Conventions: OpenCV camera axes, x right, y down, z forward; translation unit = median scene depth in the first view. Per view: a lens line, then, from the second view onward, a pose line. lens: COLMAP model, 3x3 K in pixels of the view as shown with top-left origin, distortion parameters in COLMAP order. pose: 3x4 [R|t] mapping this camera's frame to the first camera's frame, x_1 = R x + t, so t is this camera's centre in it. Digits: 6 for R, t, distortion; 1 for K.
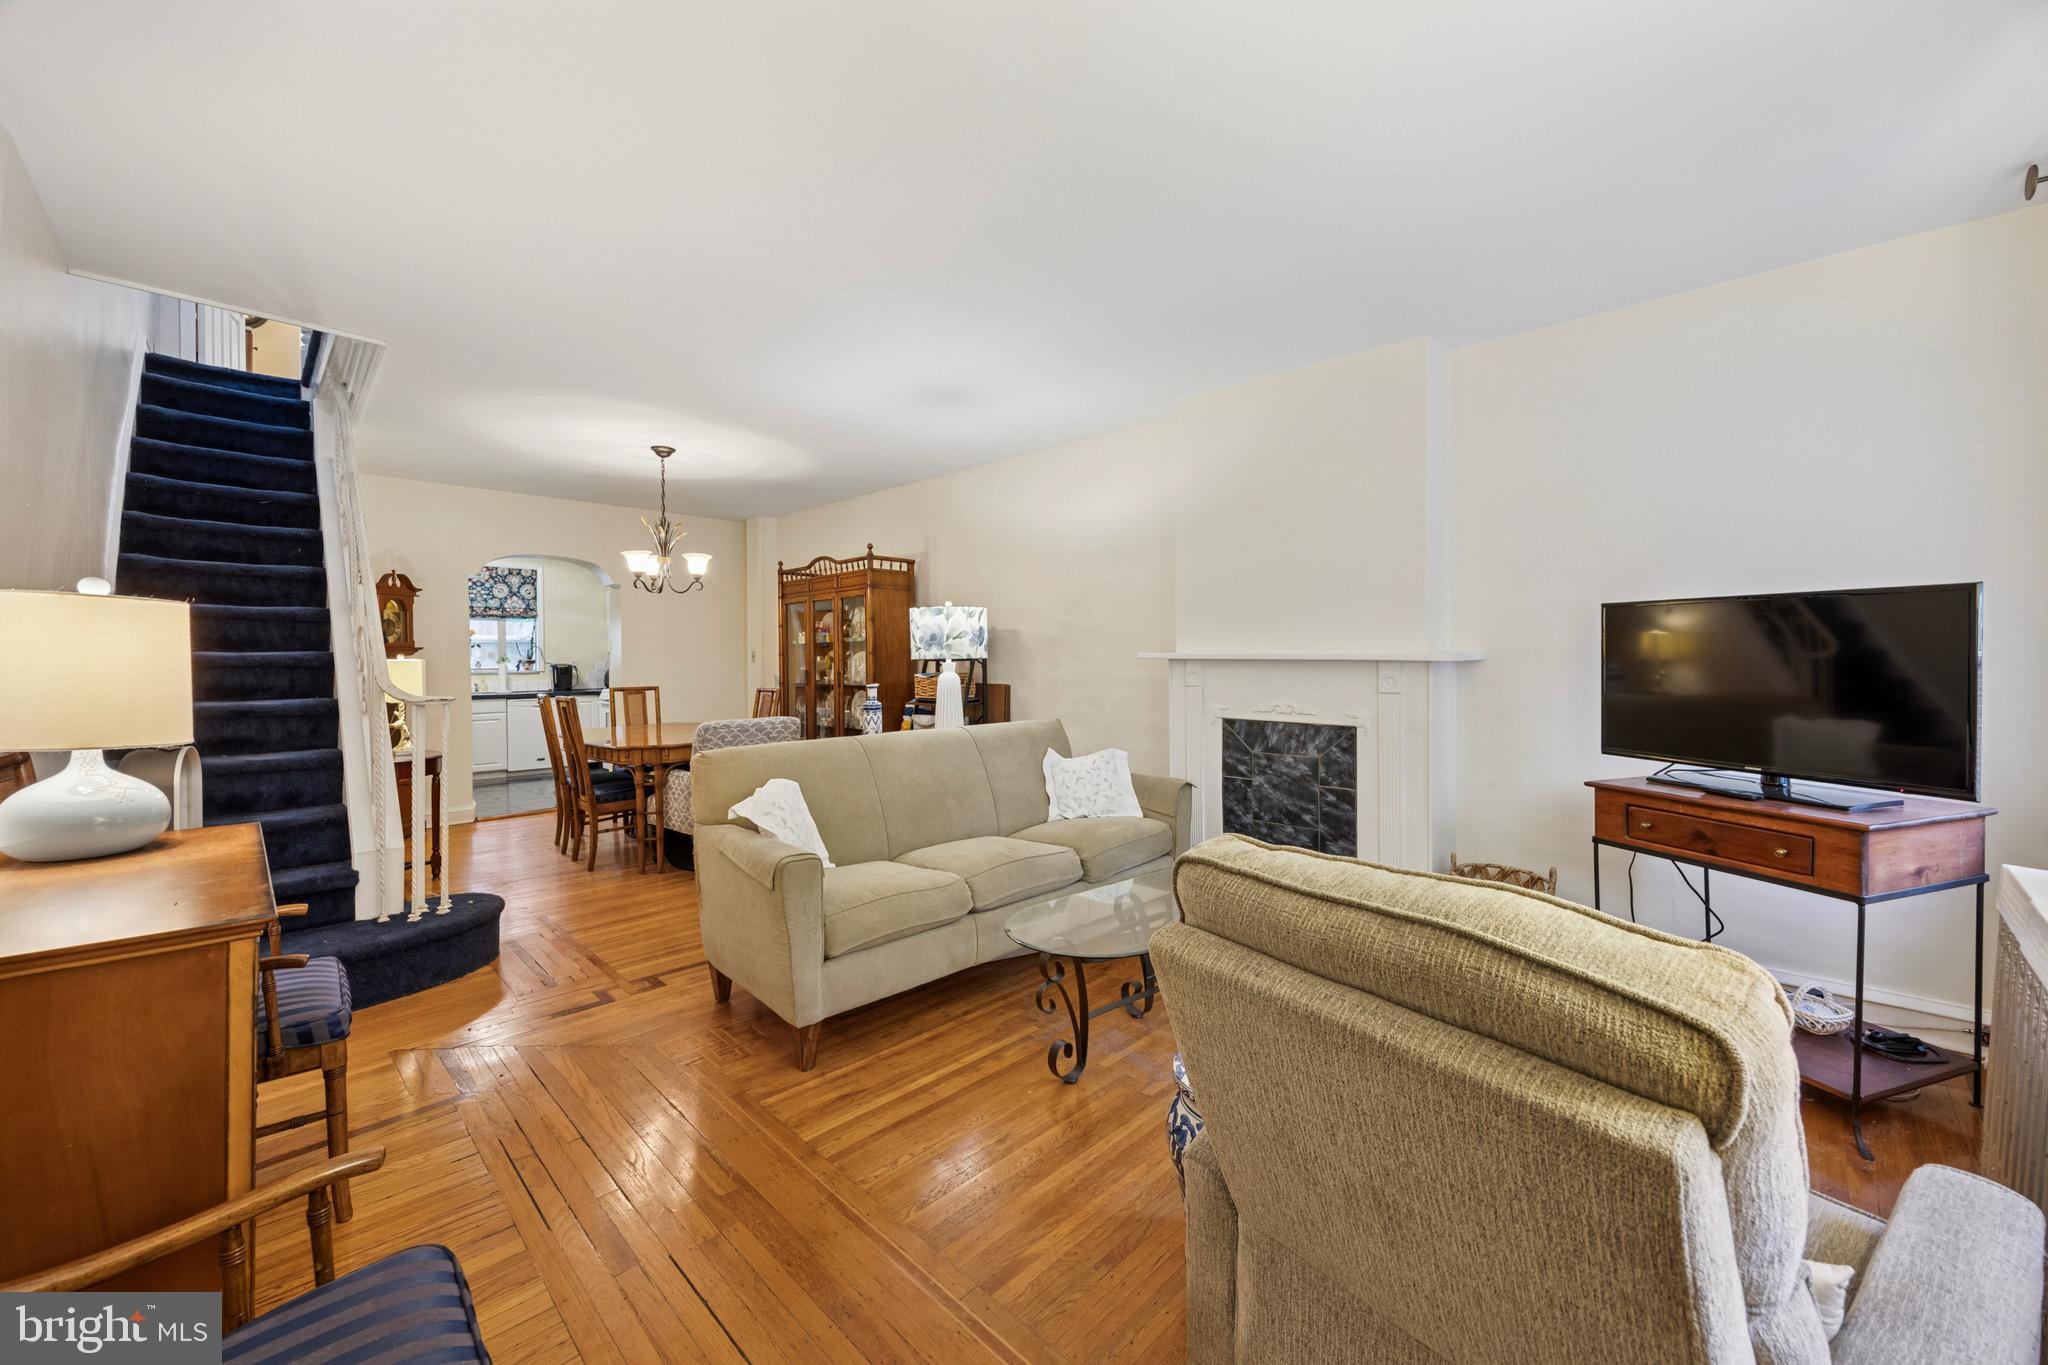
lens RADIAL K [[784.1, 0, 1034.1], [0, 784.1, 646.5], [0, 0, 1]] dist [-0.001235, -0.000115]
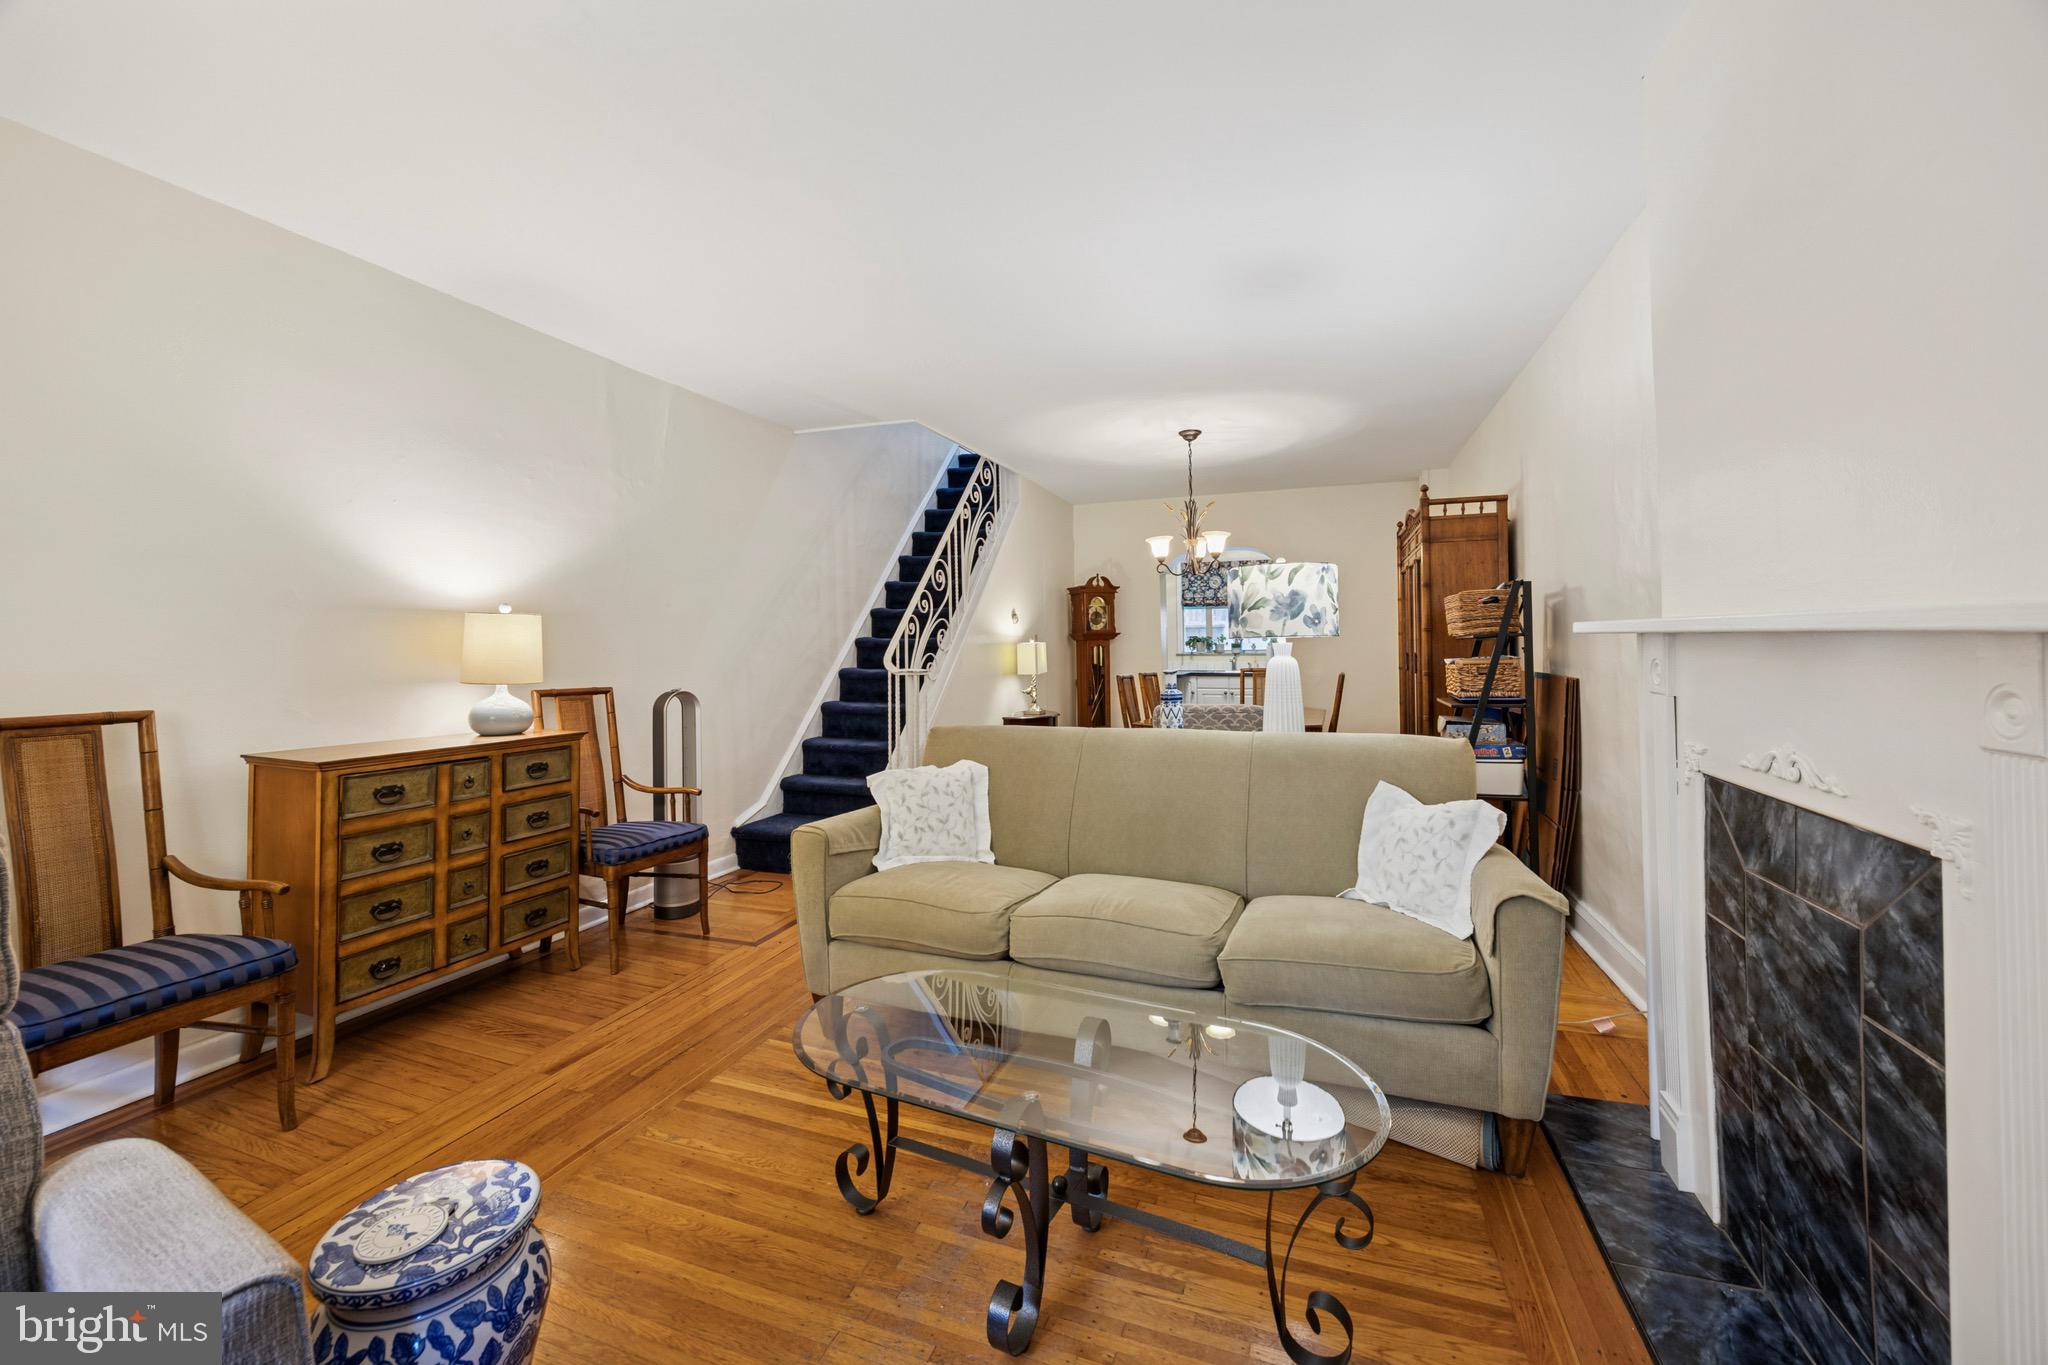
lens RADIAL K [[784.1, 0, 1034.1], [0, 784.1, 646.5], [0, 0, 1]] dist [-0.001235, -0.000115]
pose [[0.418715, -0.002109, -0.908115, 0.454292], [0.023727, 0.999681, 0.008619, 0.012113], [0.907807, -0.025156, 0.418632, 0.489649]]
